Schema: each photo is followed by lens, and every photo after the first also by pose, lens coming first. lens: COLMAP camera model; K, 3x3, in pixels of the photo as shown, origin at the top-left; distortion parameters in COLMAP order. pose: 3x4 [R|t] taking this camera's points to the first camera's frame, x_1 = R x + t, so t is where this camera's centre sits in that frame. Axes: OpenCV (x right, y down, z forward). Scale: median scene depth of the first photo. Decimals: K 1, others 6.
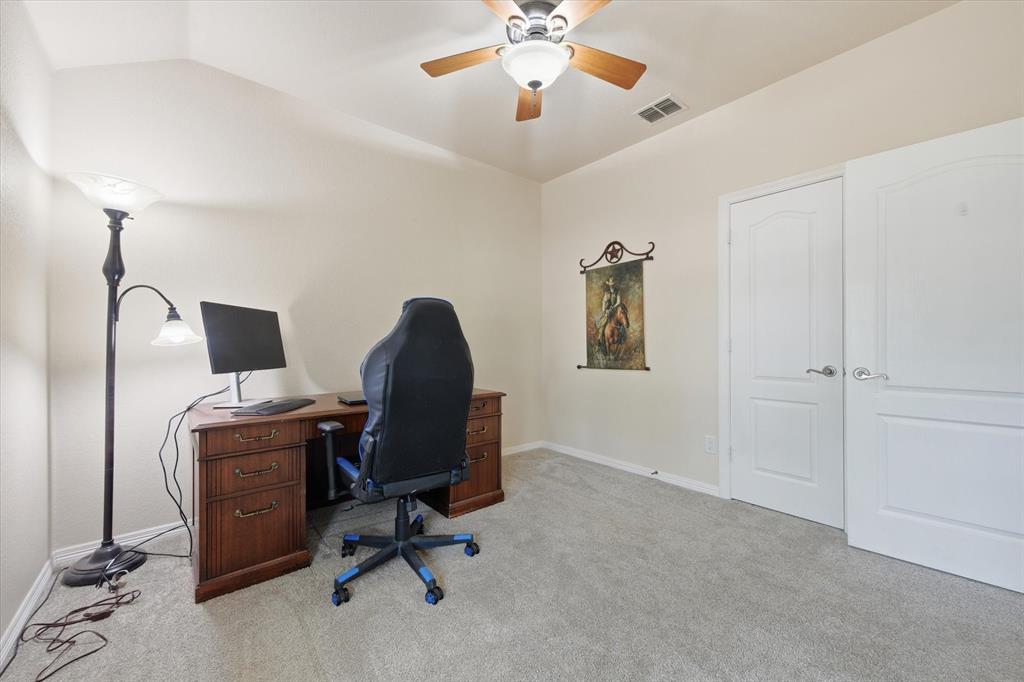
lens RADIAL K [[406.0, 0, 517.3], [0, 406.0, 340.8], [0, 0, 1]] dist [-0.001437, 0.000082]
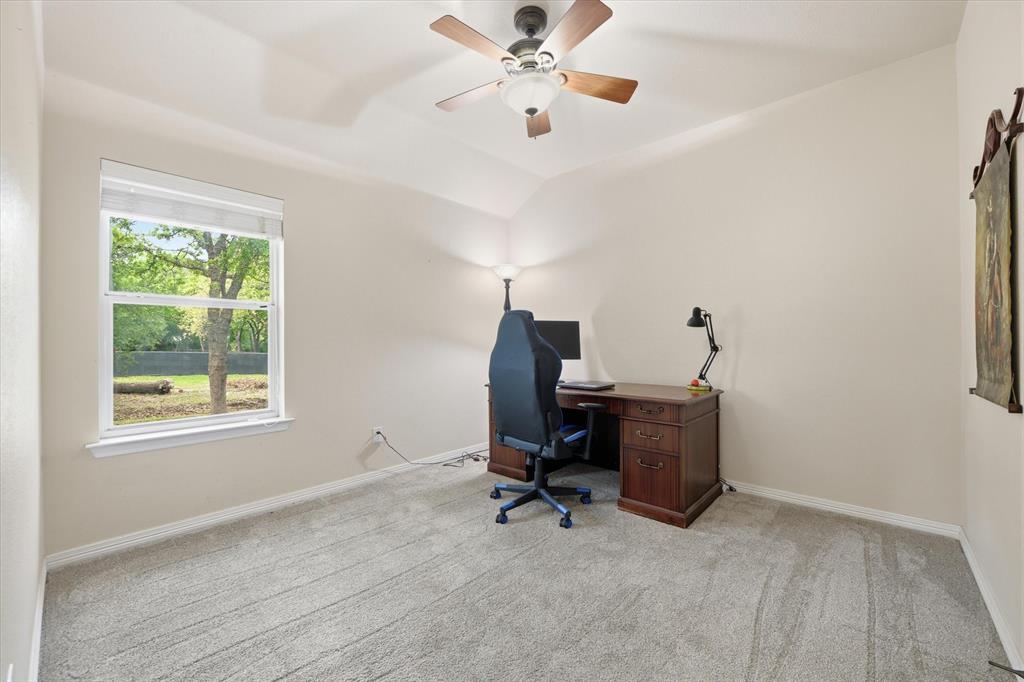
lens RADIAL K [[406.0, 0, 517.3], [0, 406.0, 340.8], [0, 0, 1]] dist [-0.001437, 0.000082]
pose [[0.137285, -0.003898, -0.990524, 0.917204], [0.002840, 0.999990, -0.003542, 0.003363], [0.990528, -0.002327, 0.137294, 0.646081]]
